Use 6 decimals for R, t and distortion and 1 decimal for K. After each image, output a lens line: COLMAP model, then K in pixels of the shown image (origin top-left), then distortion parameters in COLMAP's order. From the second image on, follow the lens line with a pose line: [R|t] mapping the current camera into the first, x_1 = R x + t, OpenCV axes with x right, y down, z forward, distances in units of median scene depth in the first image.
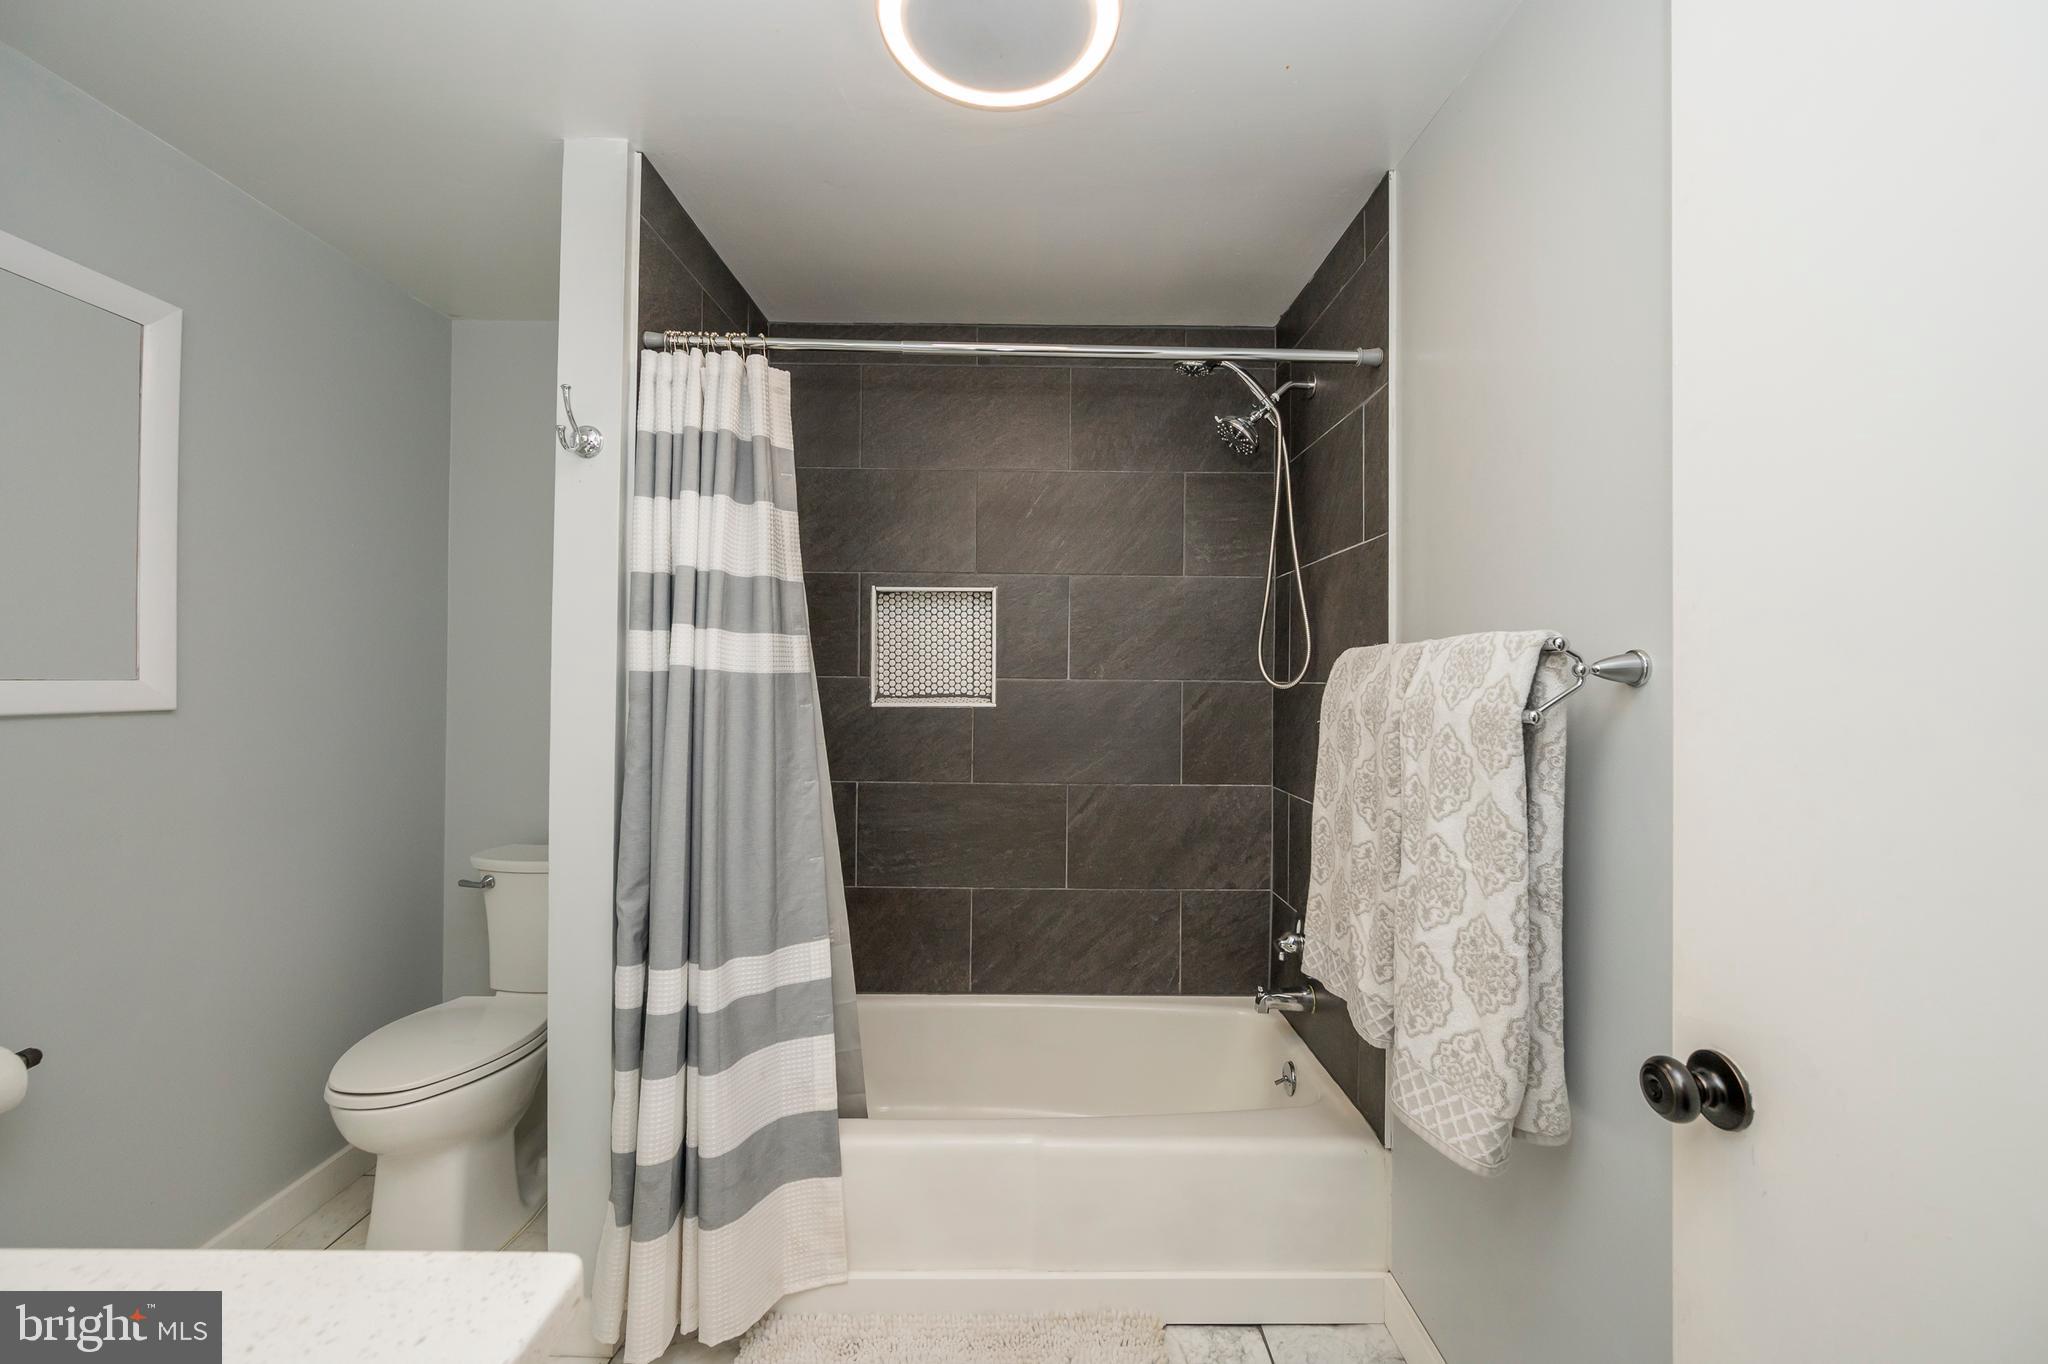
lens RADIAL K [[810.3, 0, 1025.4], [0, 810.3, 674.7], [0, 0, 1]] dist [-0.007458, 0.000351]
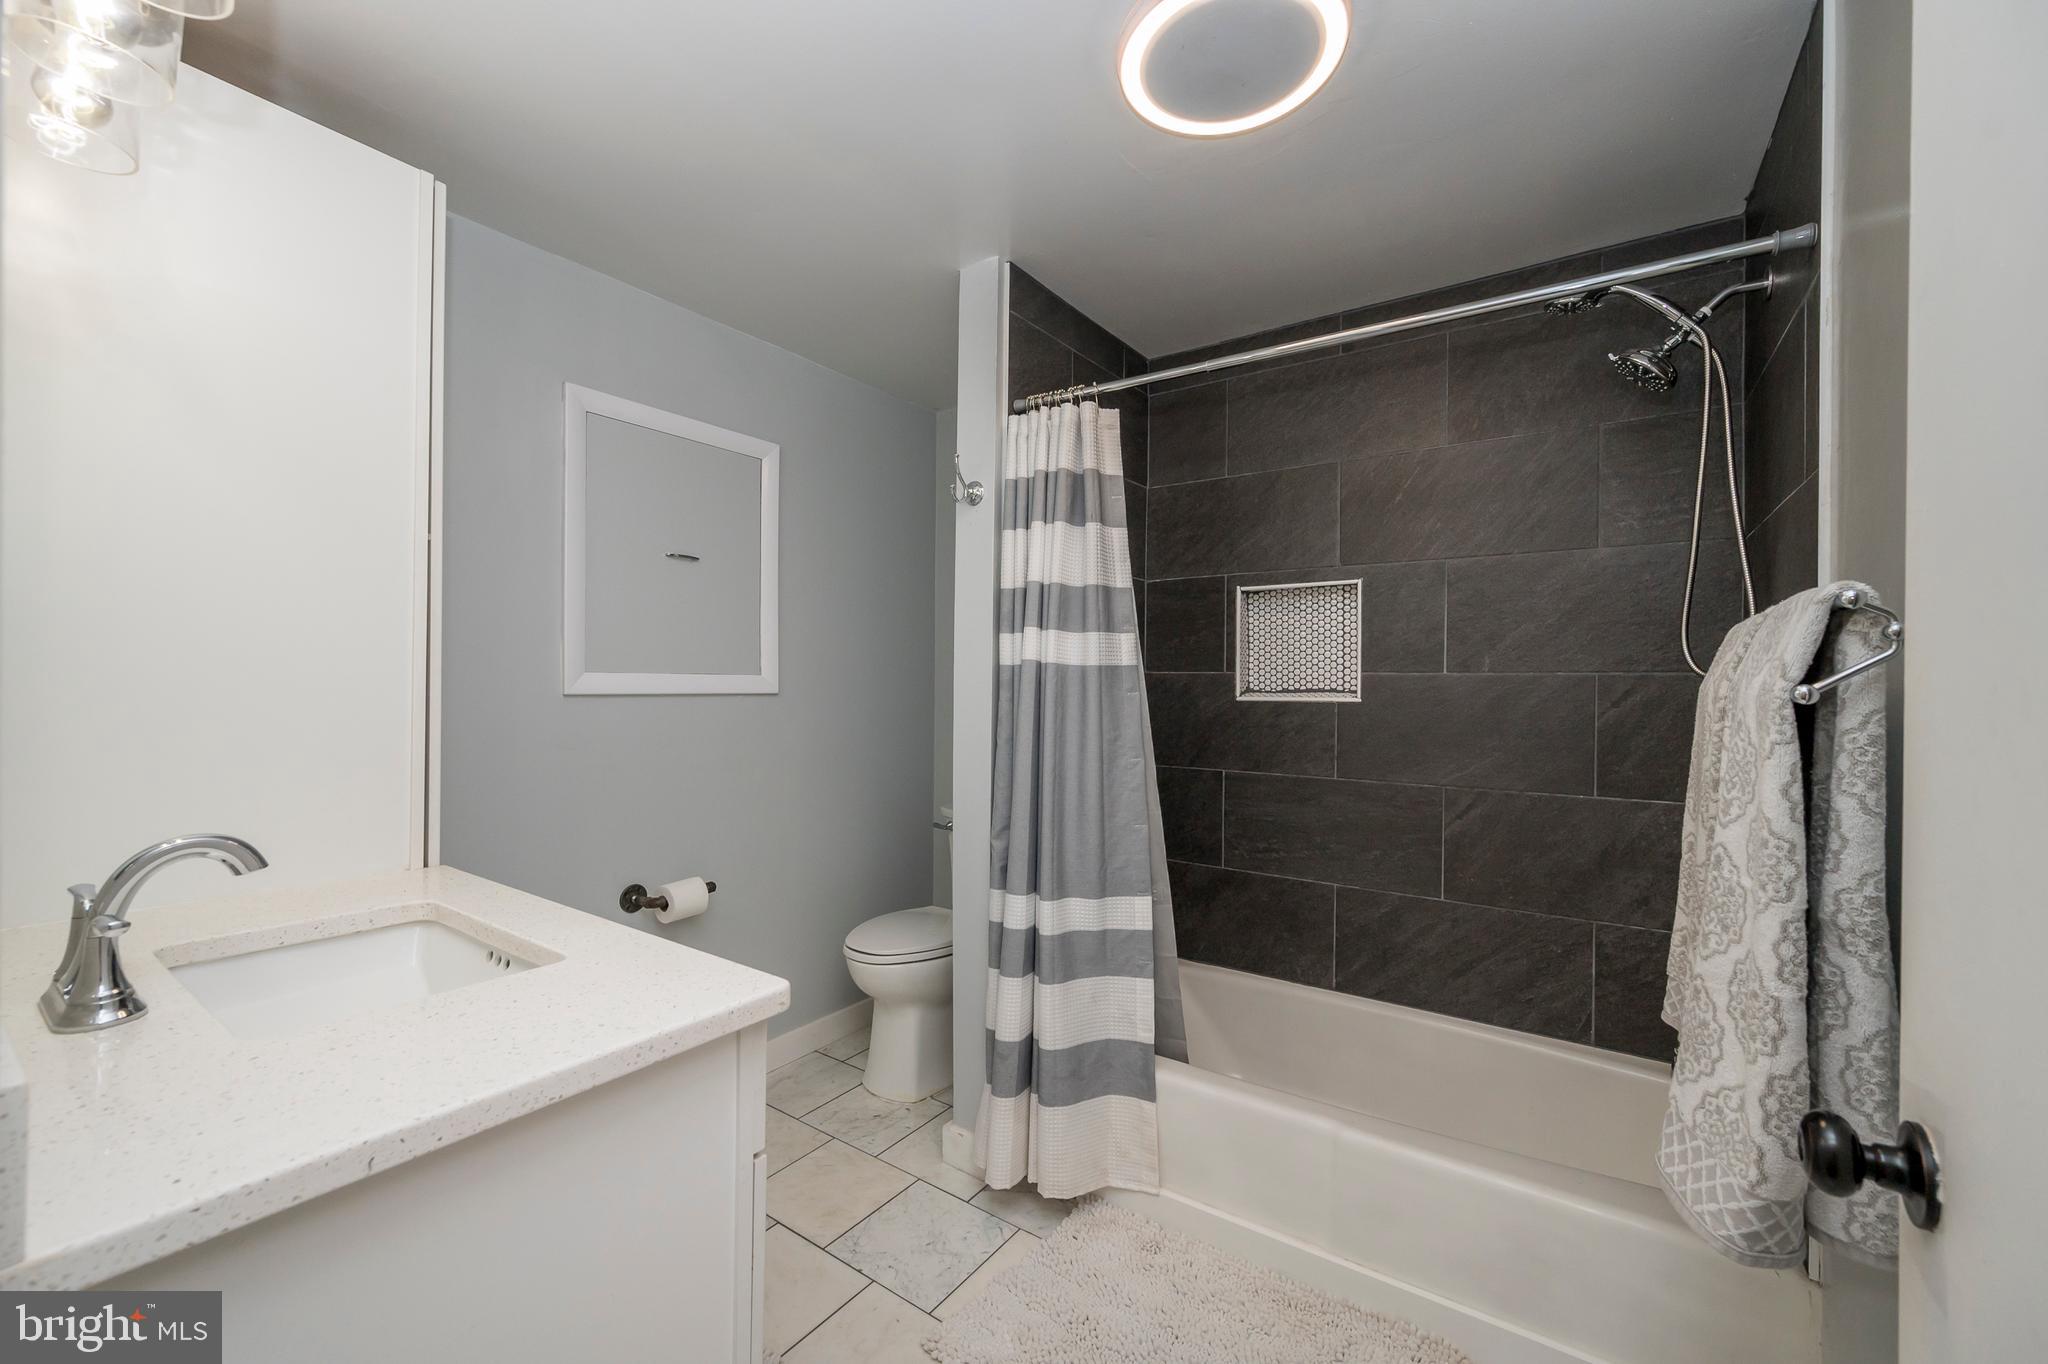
lens RADIAL K [[812.8, 0, 1019.1], [0, 812.8, 690.9], [0, 0, 1]] dist [-0.008970, 0.000179]
pose [[0.812590, 0.002459, -0.582831, 0.289066], [0.002929, 0.999961, 0.008302, 0.025218], [0.582829, -0.008453, 0.812551, -0.045736]]
